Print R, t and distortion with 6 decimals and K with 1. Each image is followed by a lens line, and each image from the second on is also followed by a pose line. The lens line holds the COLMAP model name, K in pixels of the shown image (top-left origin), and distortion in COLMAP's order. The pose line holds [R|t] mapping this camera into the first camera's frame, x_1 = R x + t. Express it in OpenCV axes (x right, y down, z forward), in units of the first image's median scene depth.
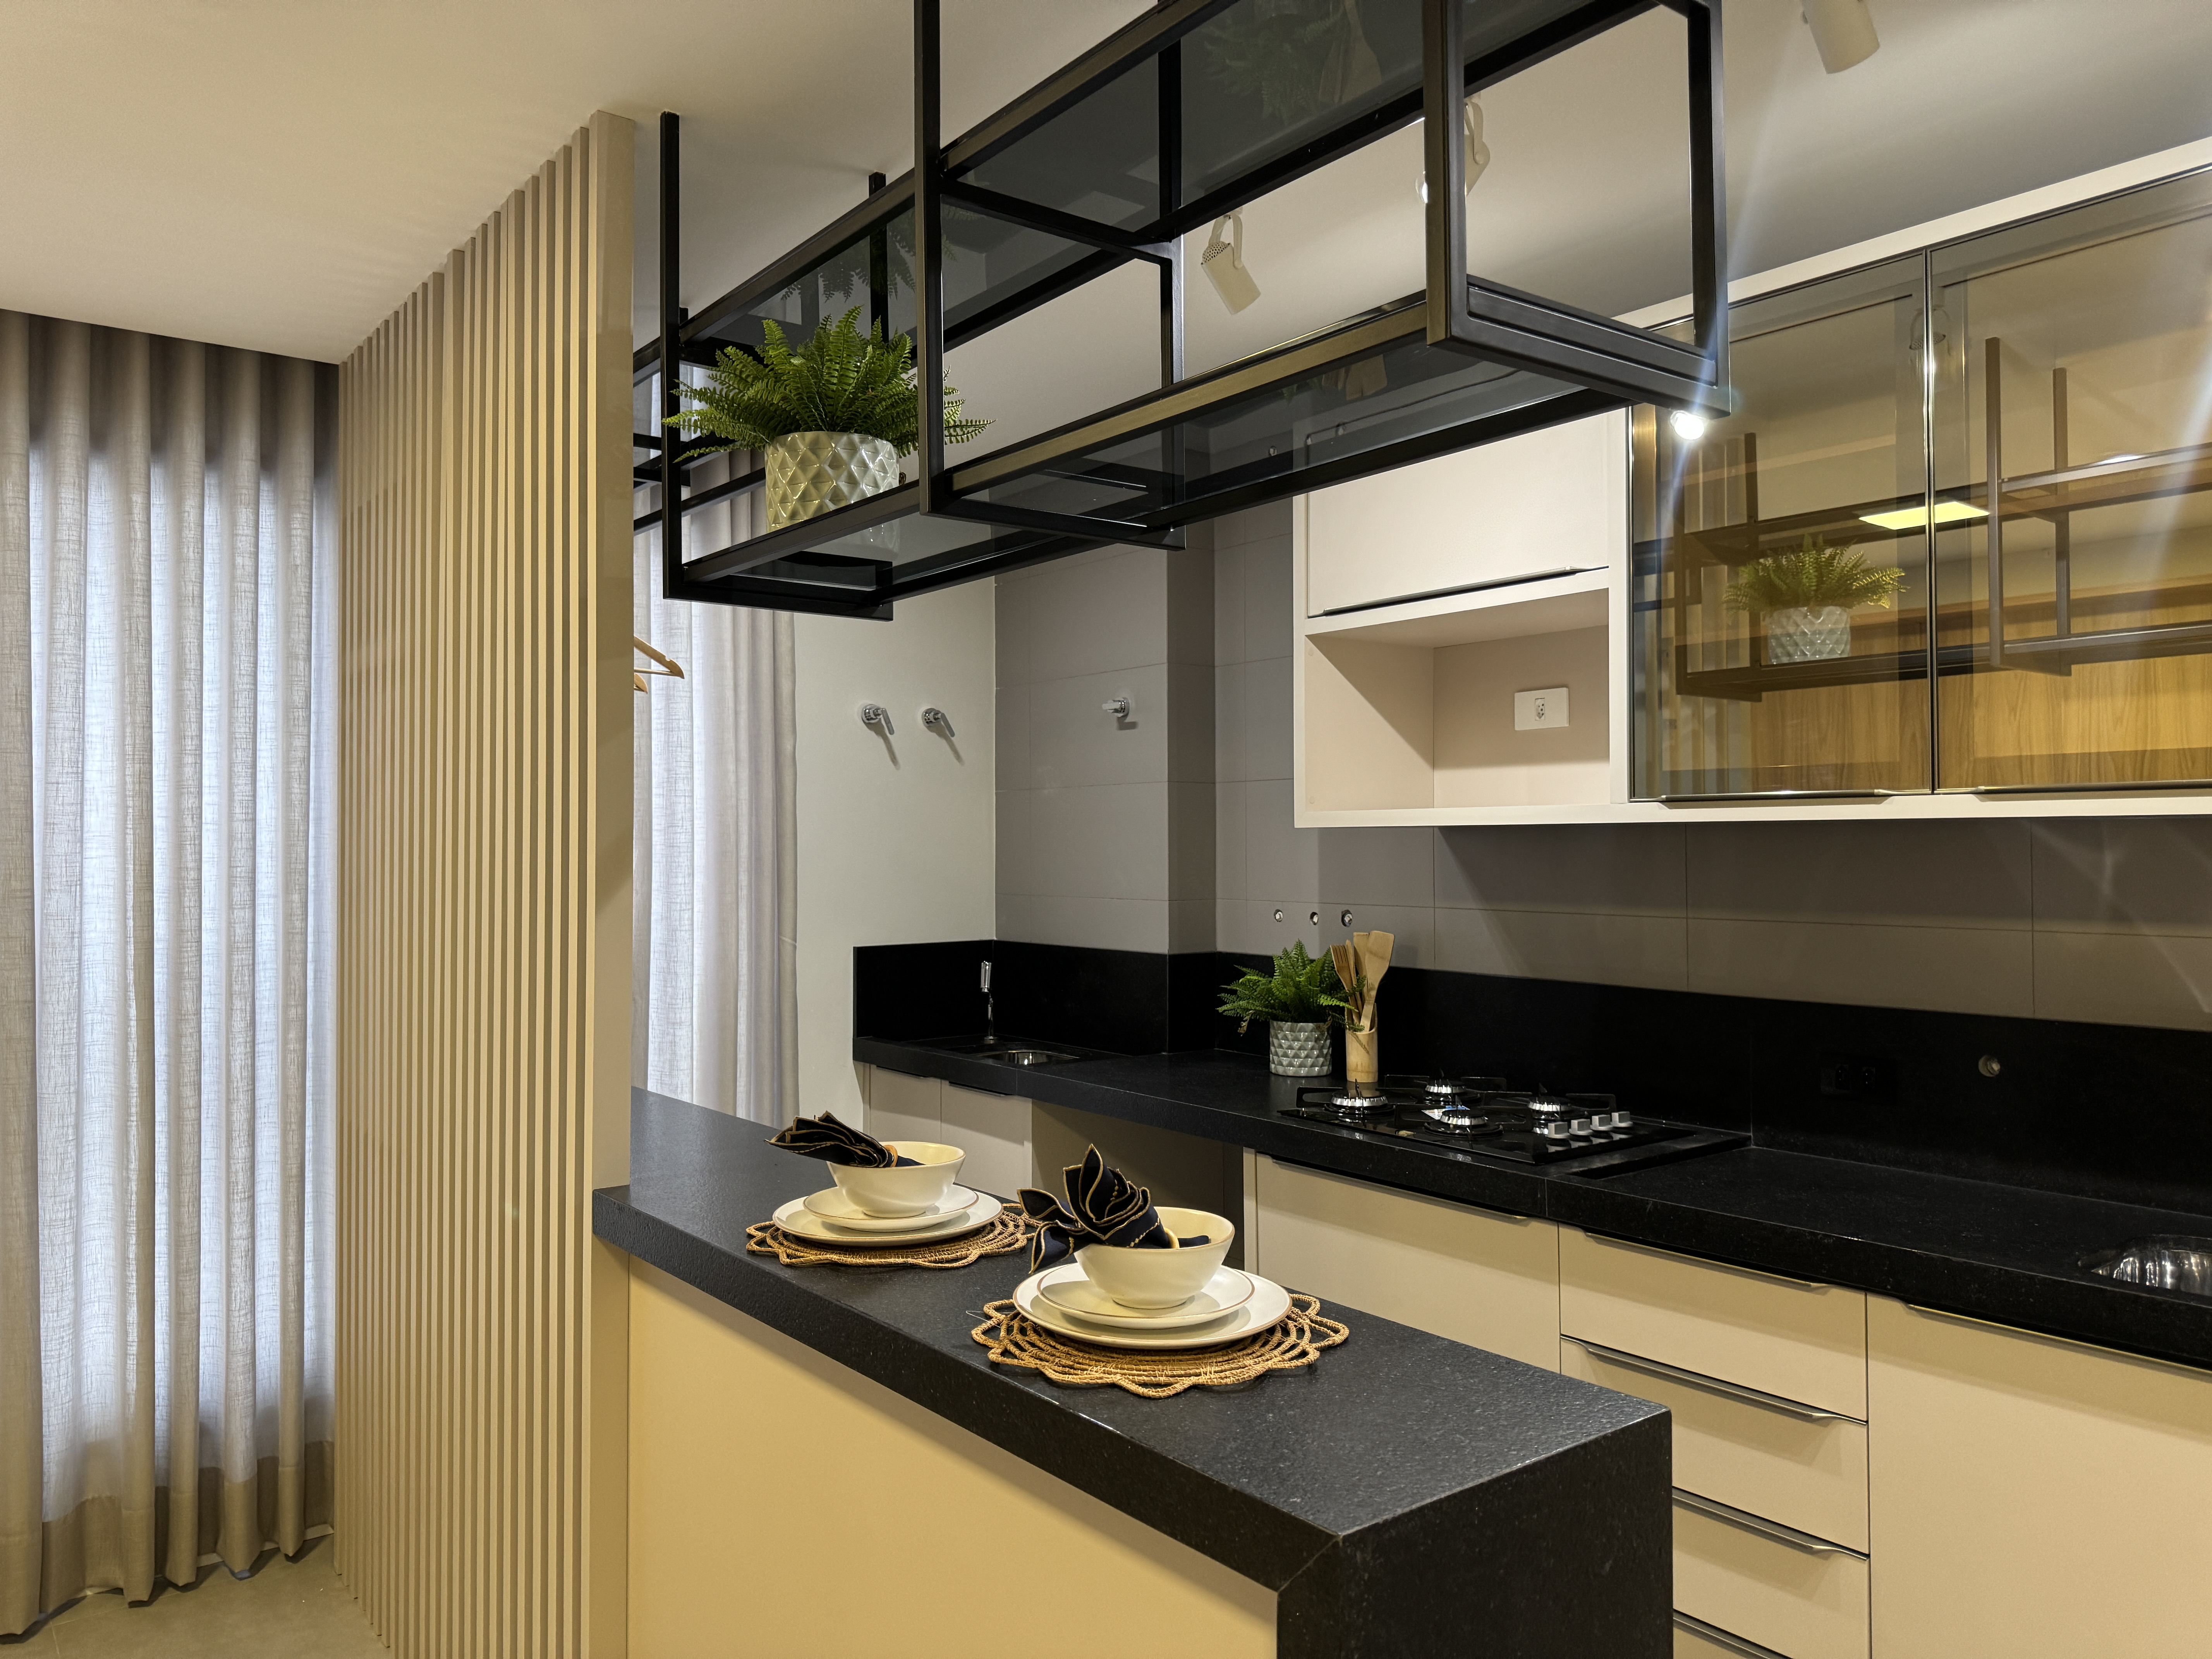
lens RADIAL K [[1560.5, 0, 1101.6], [0, 1560.5, 819.6], [0, 0, 1]] dist [0.048571, -0.057555]
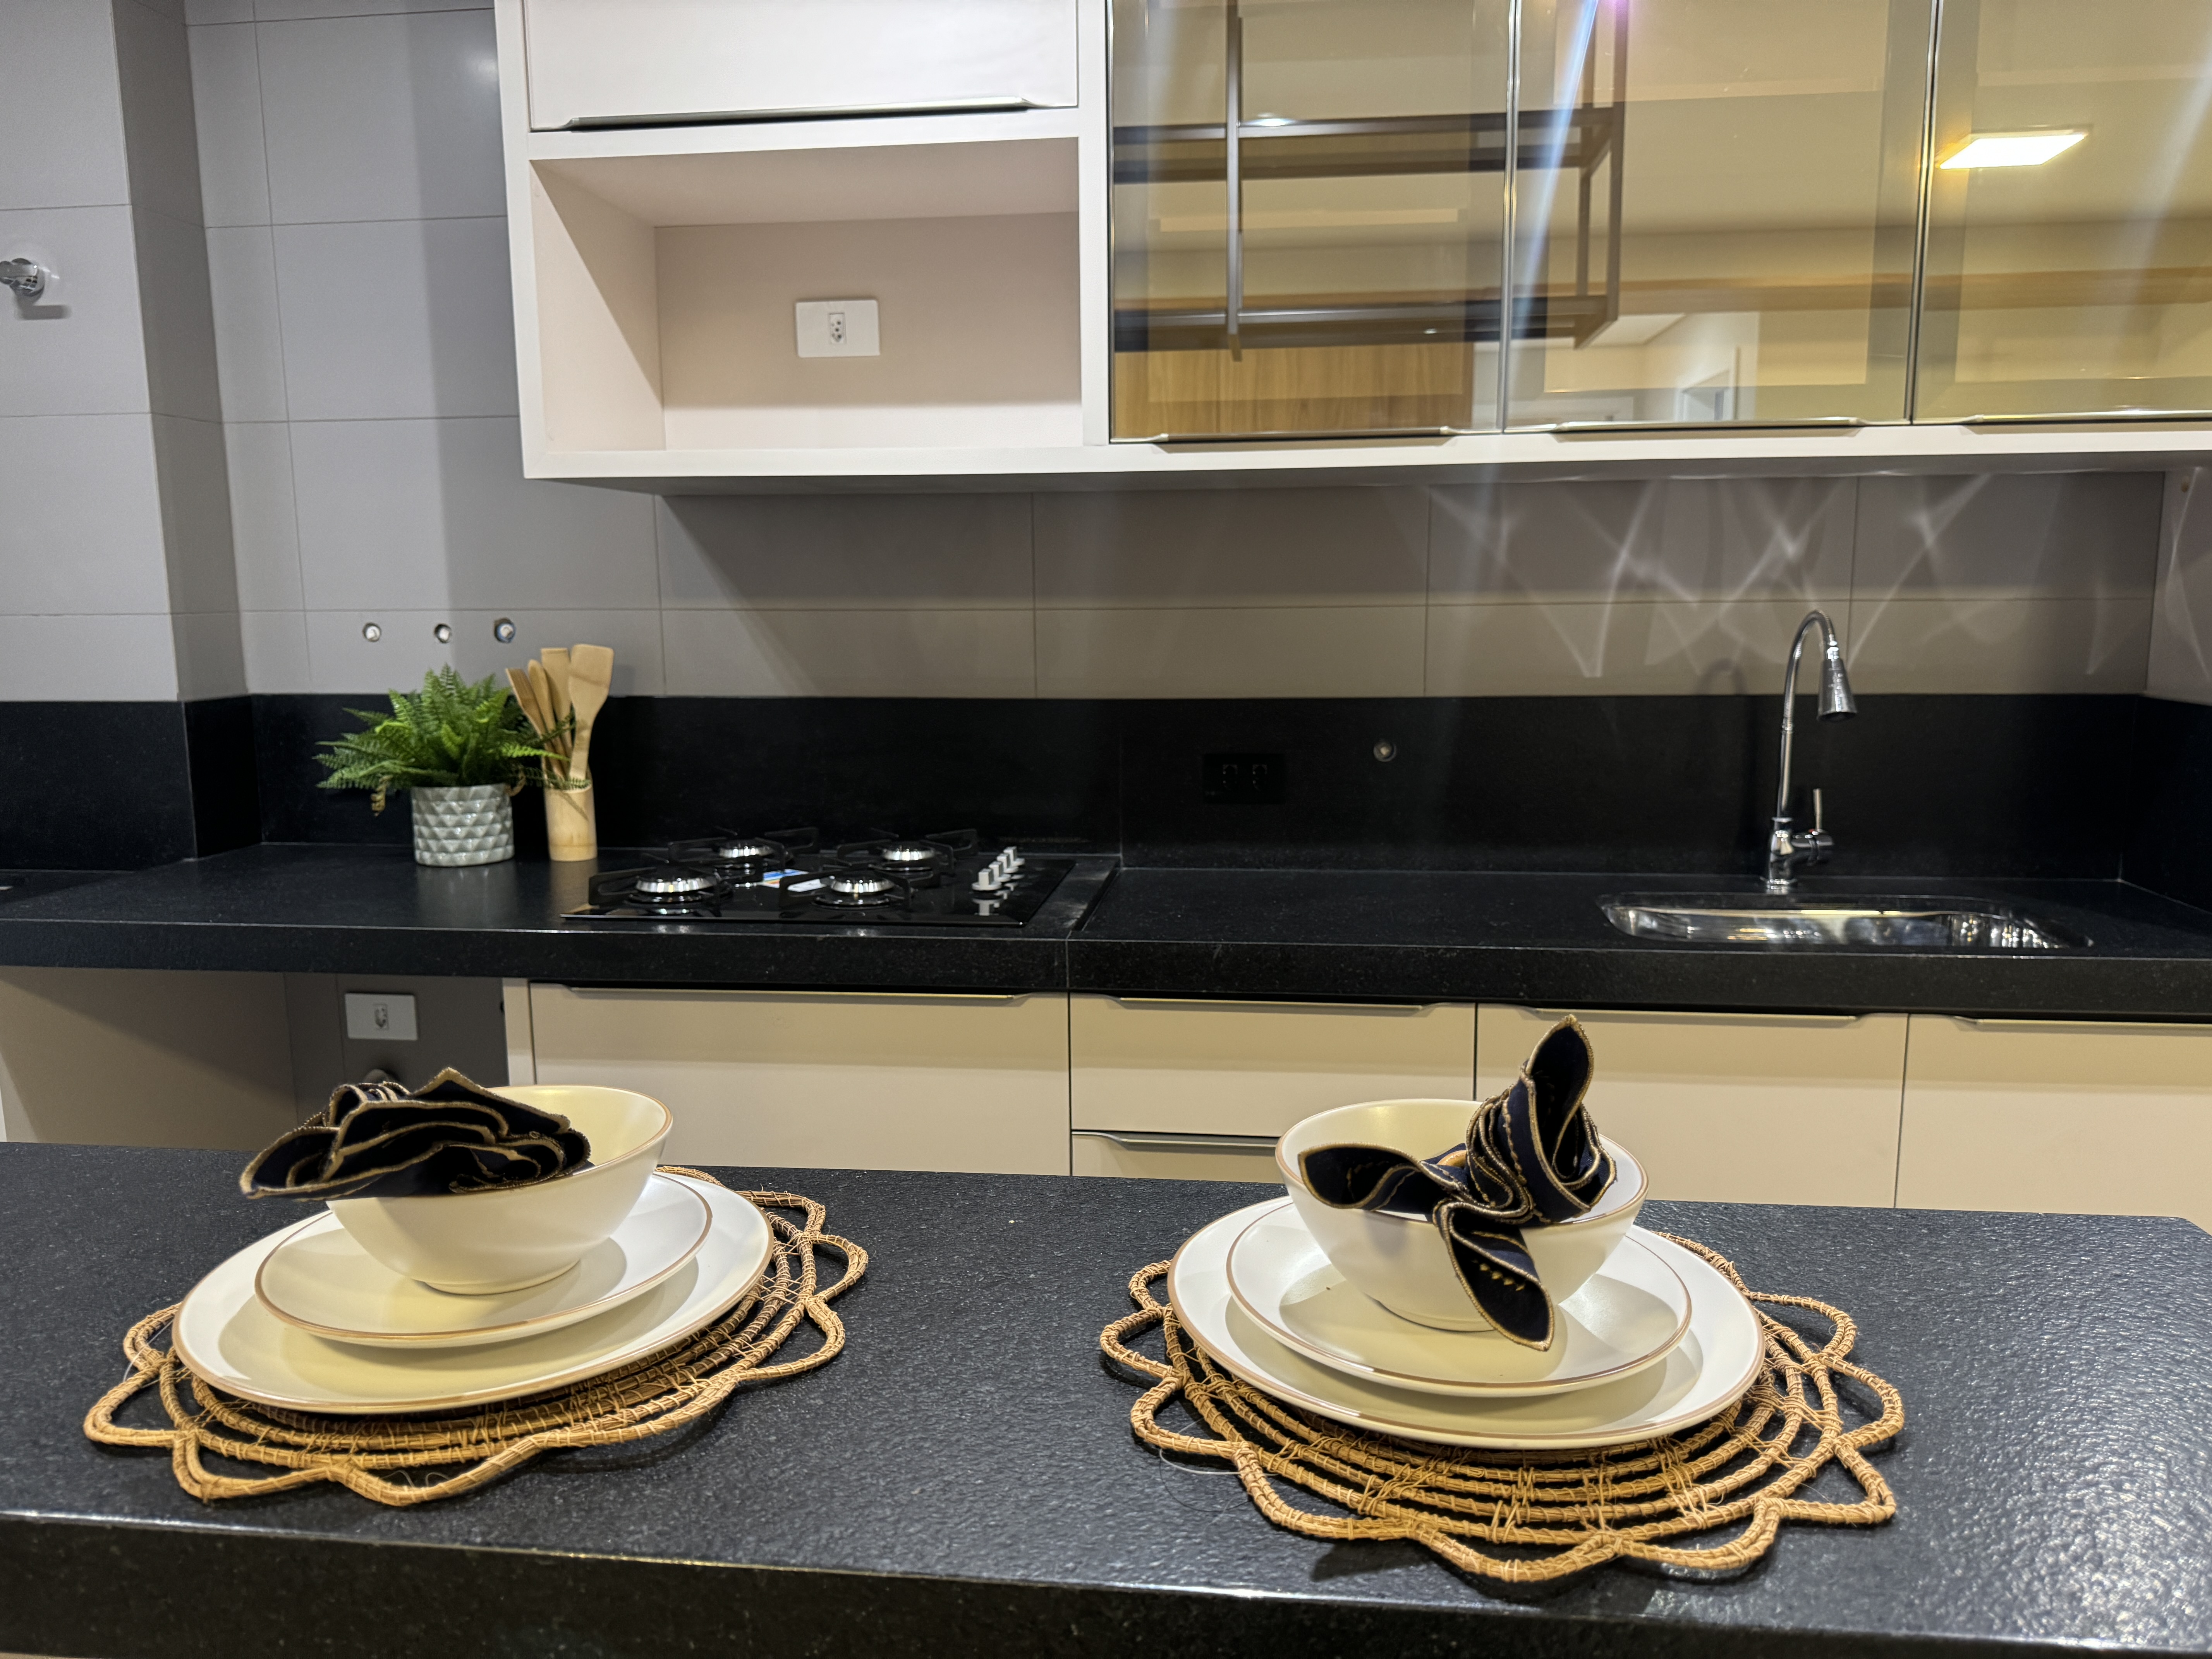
lens RADIAL K [[1560.5, 0, 1103.9], [0, 1560.5, 858.3], [0, 0, 1]] dist [0.048571, -0.057555]
pose [[0.701150, -0.126780, 0.701652, -0.189135], [-0.004177, 0.983318, 0.181849, 0.040998], [-0.713001, -0.130434, 0.688924, 0.381935]]
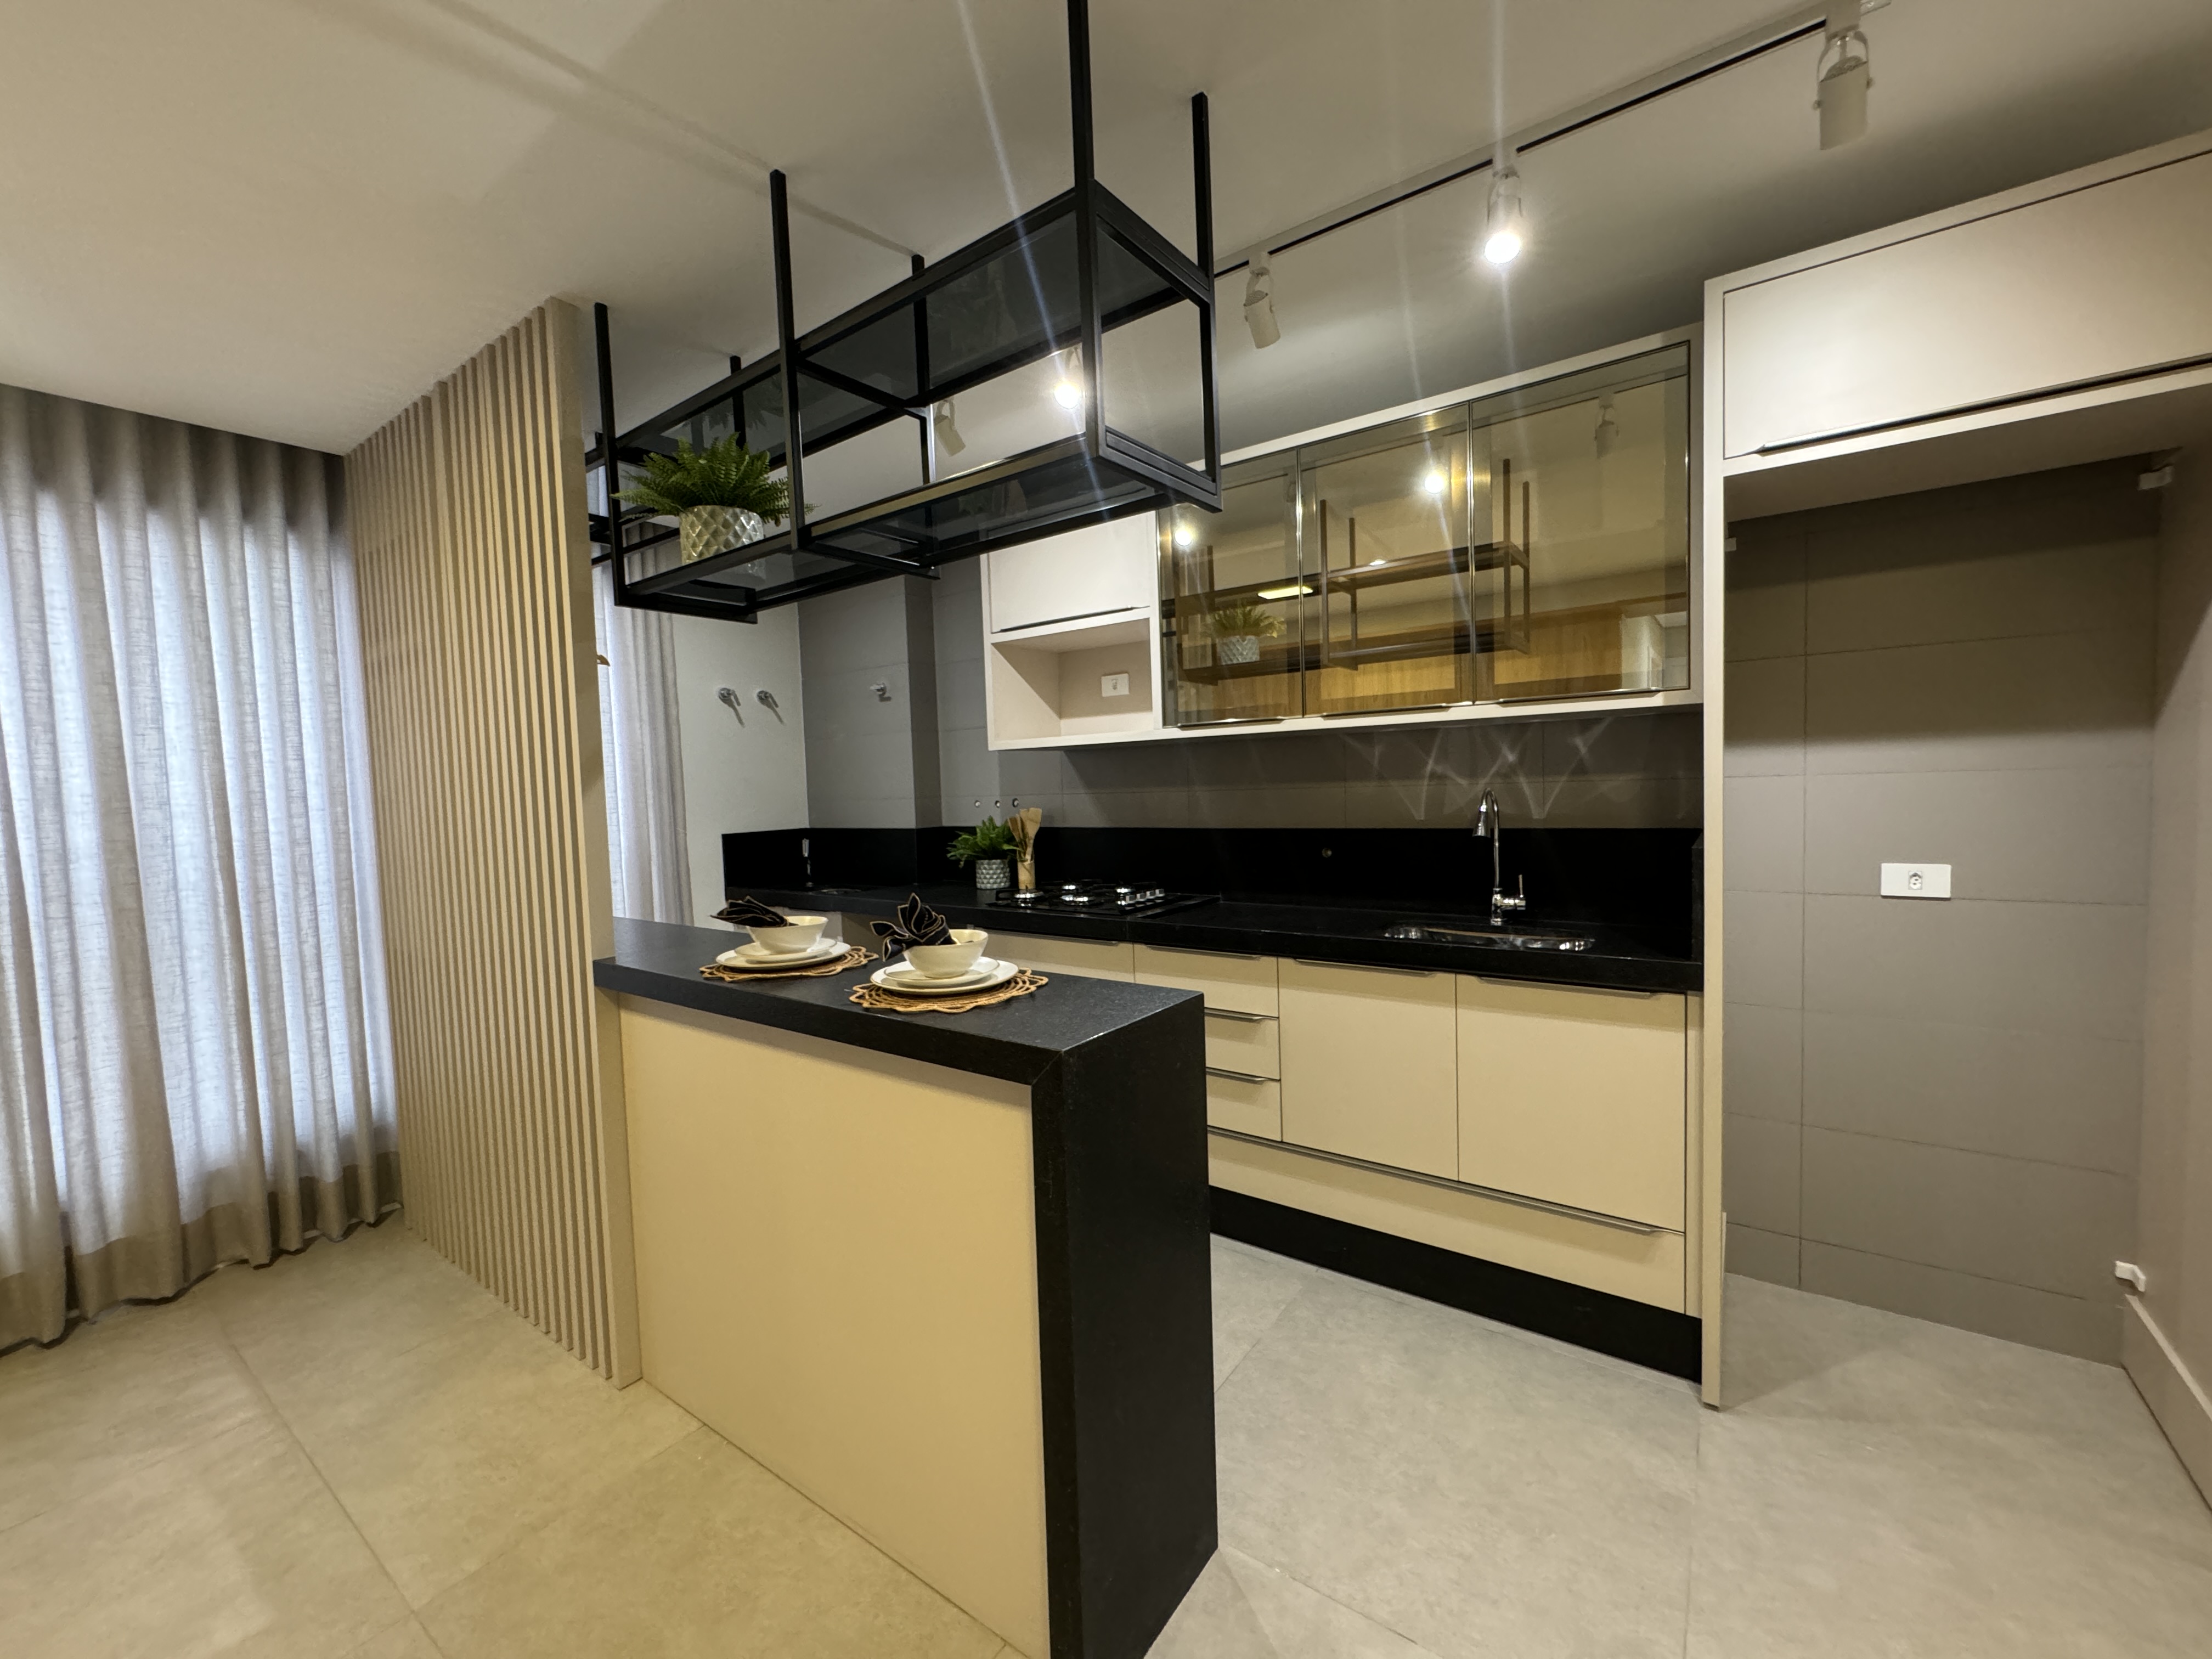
lens RADIAL K [[888.1, 0, 1105.4], [0, 888.1, 829.7], [0, 0, 1]] dist [-0.001765, -0.000470]
pose [[0.960183, -0.043843, 0.275909, -0.036512], [0.026125, 0.997373, 0.067568, 0.032322], [-0.278146, -0.057669, 0.958806, -0.039862]]
